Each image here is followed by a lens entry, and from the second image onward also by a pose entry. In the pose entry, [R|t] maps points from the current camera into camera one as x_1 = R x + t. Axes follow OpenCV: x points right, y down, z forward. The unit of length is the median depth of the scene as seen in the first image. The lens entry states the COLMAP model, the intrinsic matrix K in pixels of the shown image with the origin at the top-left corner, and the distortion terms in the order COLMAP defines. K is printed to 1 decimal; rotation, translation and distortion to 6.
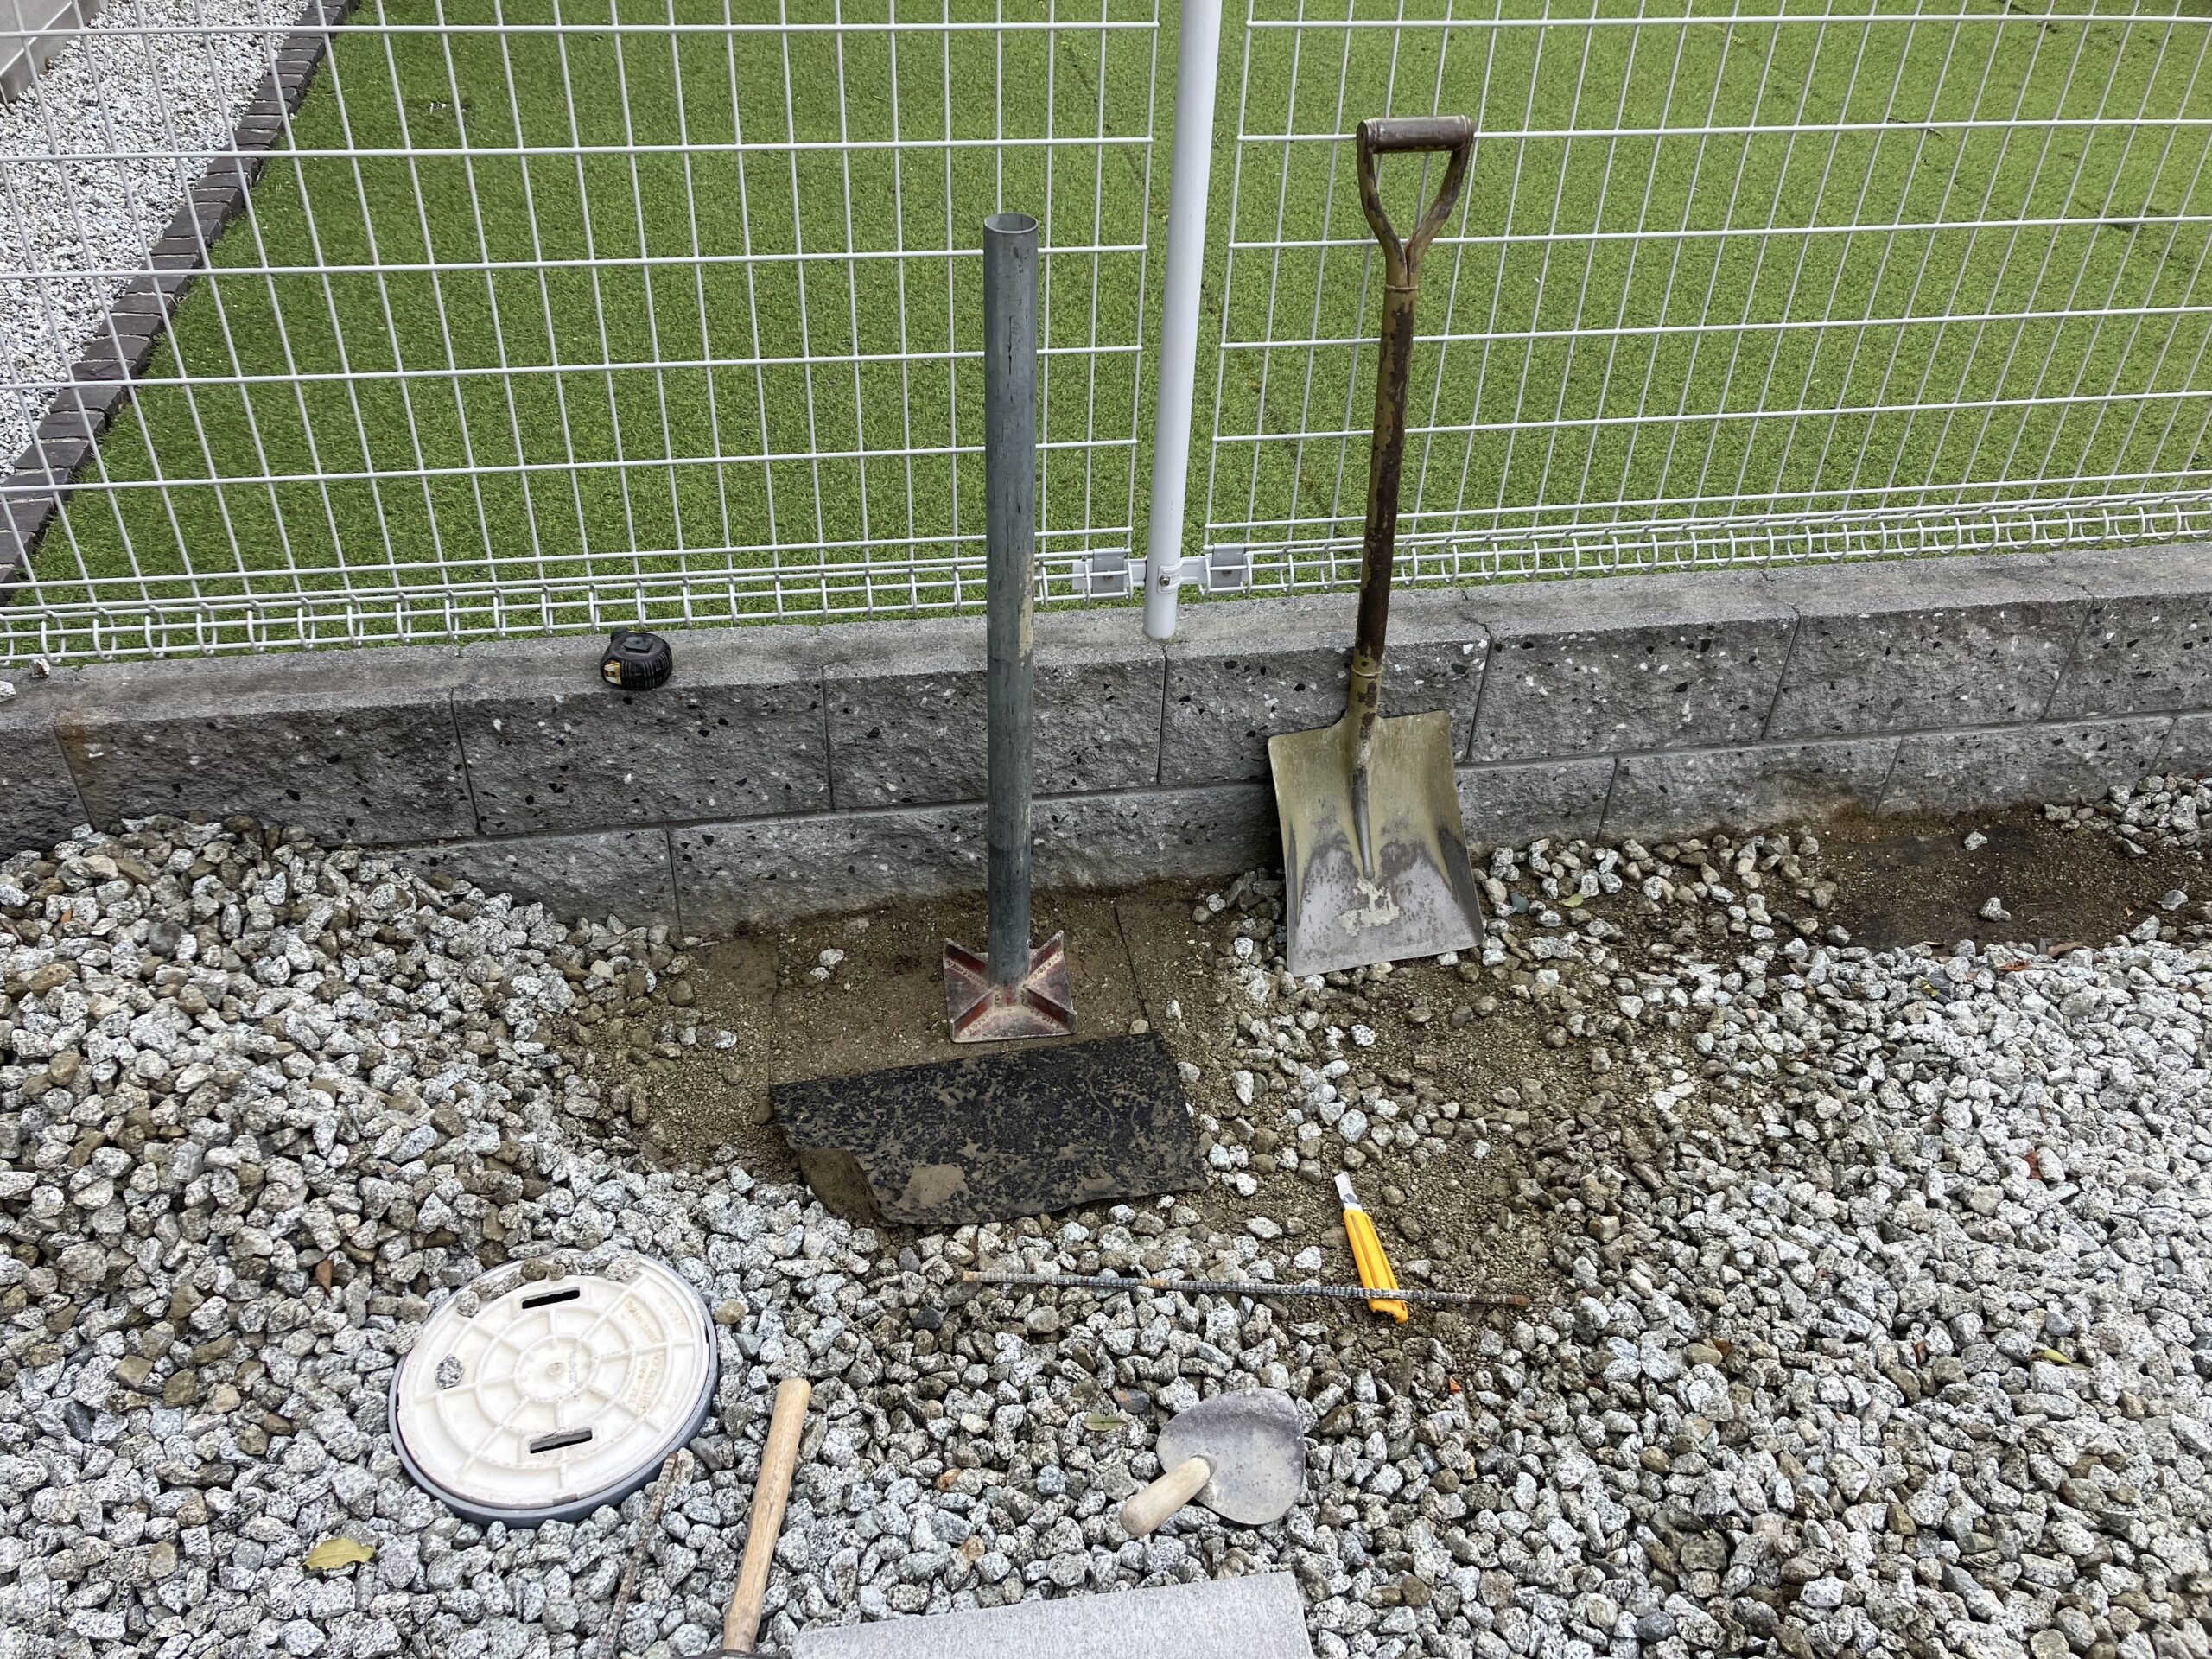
lens RADIAL K [[1773.7, 0, 1111.3], [0, 1773.7, 832.8], [0, 0, 1]] dist [-0.023928, 0.032453]
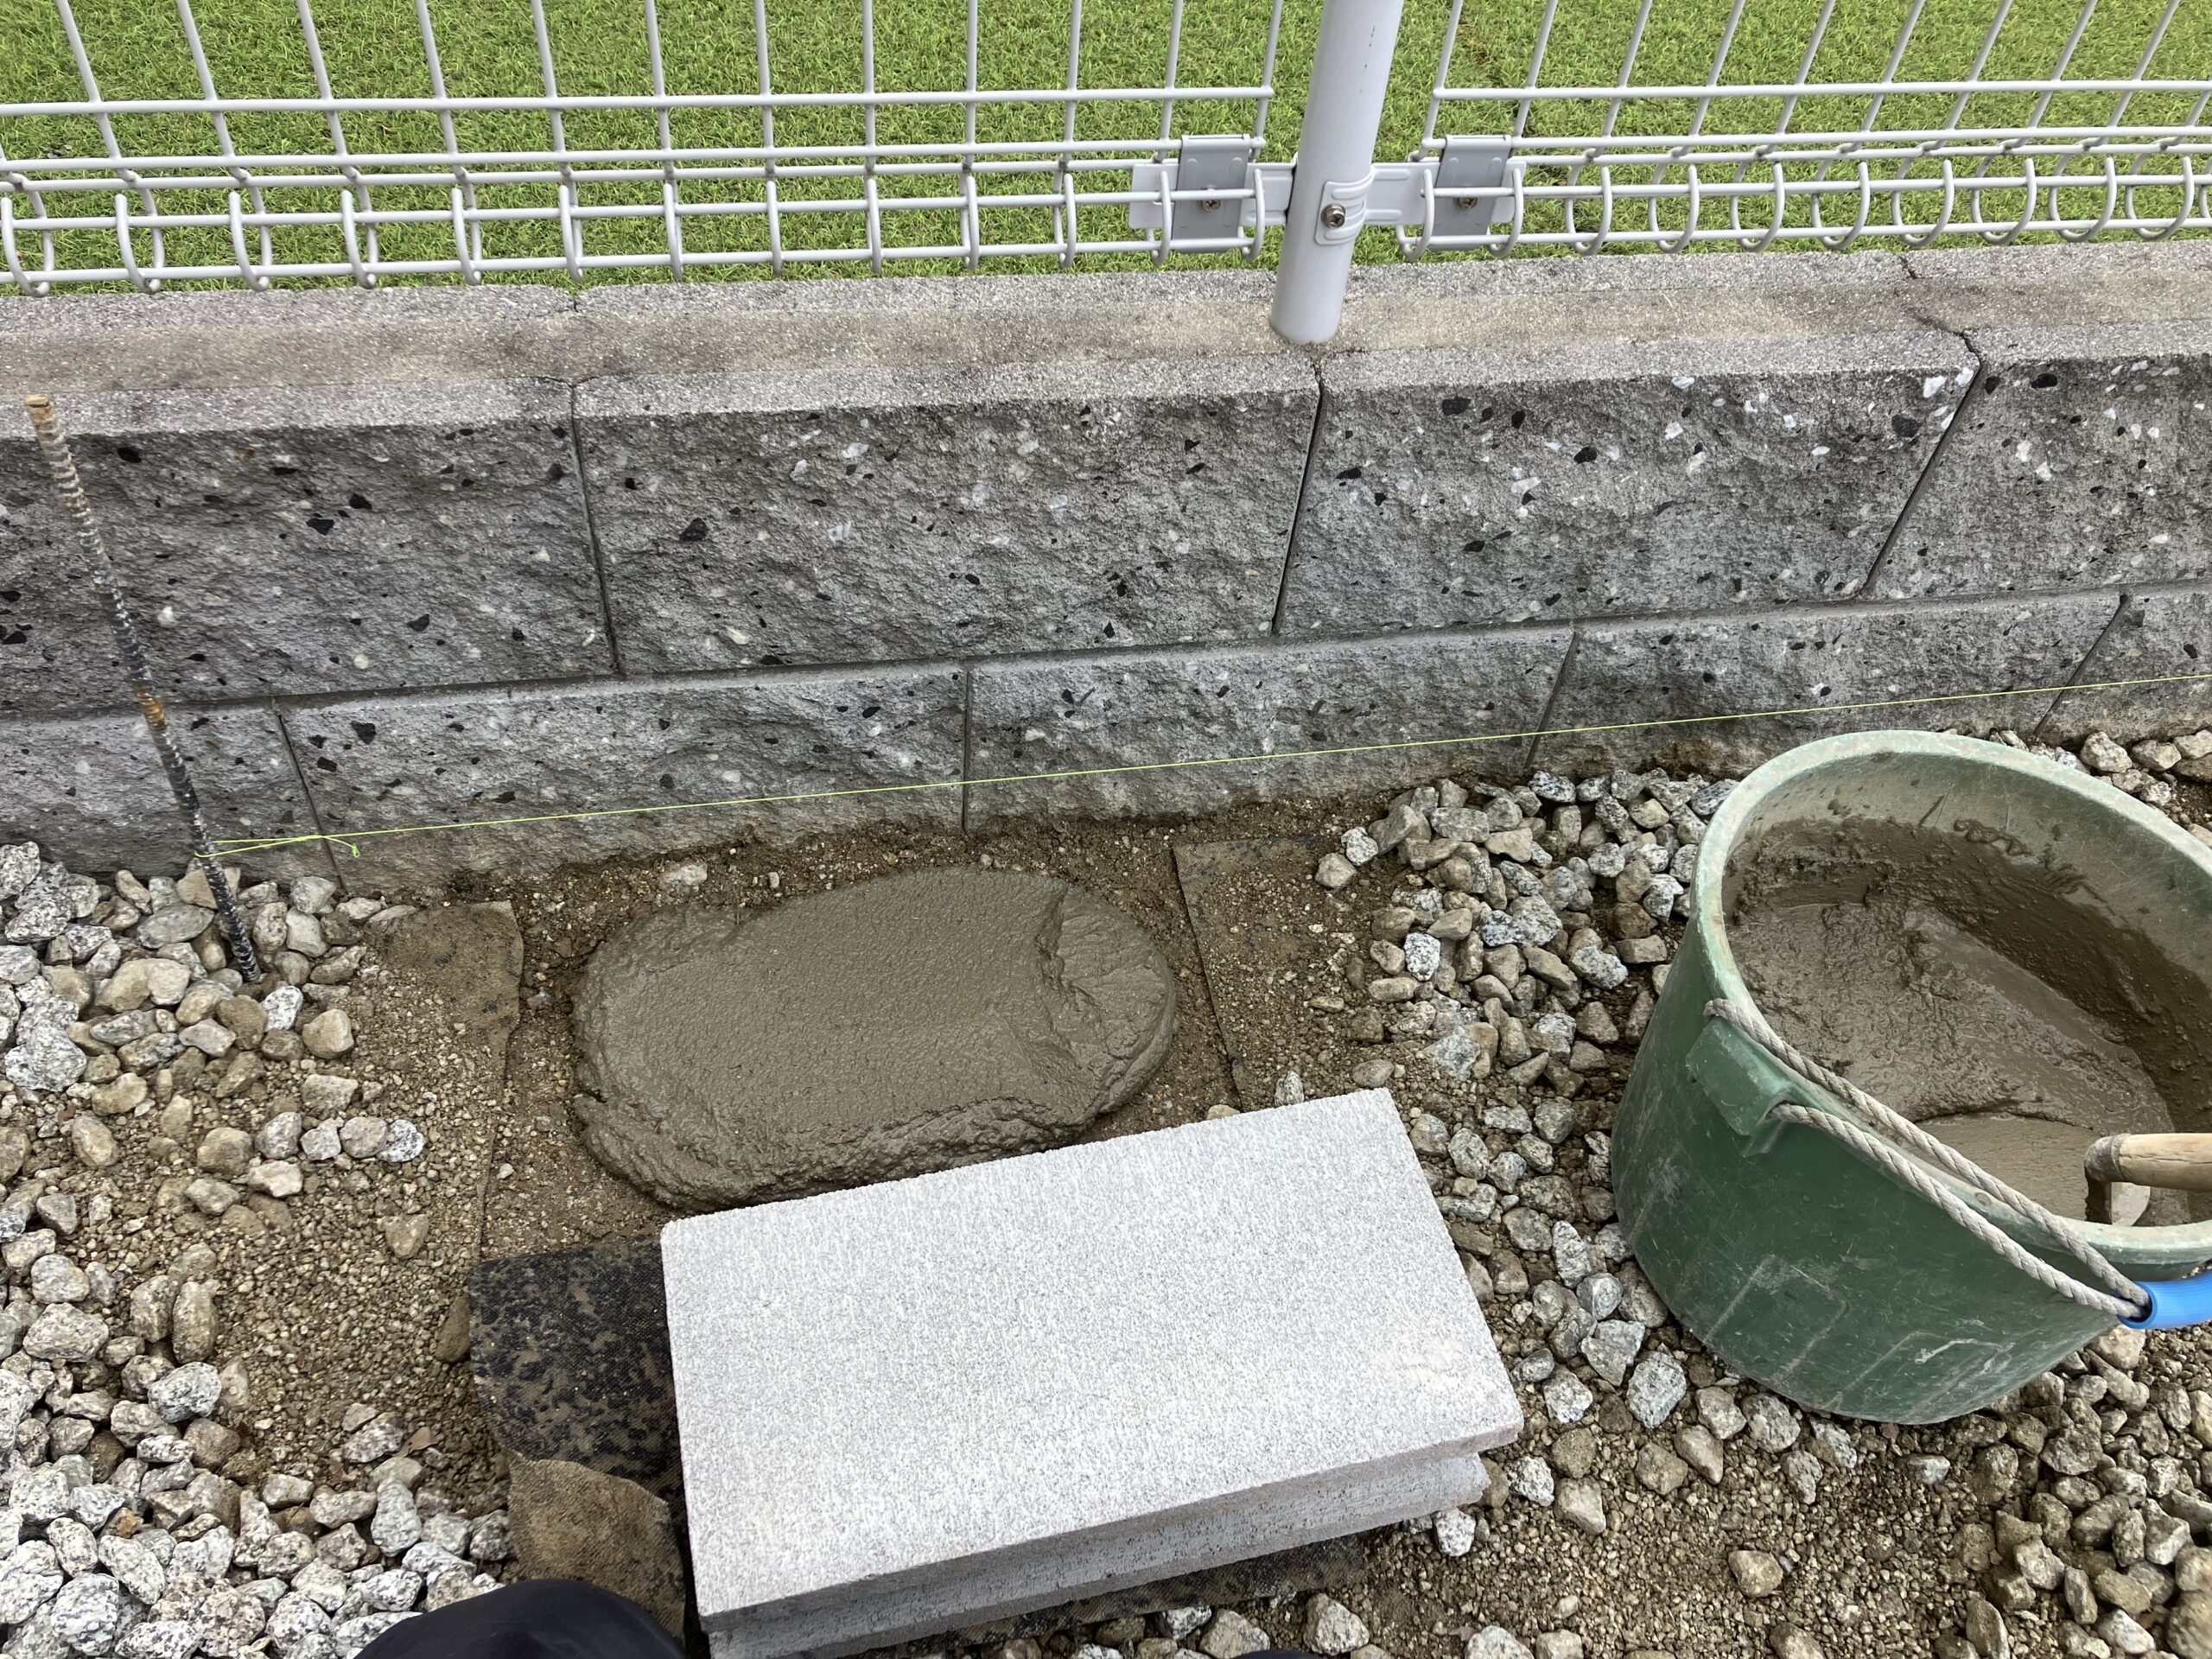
lens RADIAL K [[1773.7, 0, 1097.1], [0, 1773.7, 815.0], [0, 0, 1]] dist [-0.023928, 0.032453]
pose [[0.999324, 0.030464, 0.020578, -0.033646], [-0.033899, 0.980184, 0.195169, -0.075783], [-0.014224, -0.195735, 0.980554, 0.510137]]
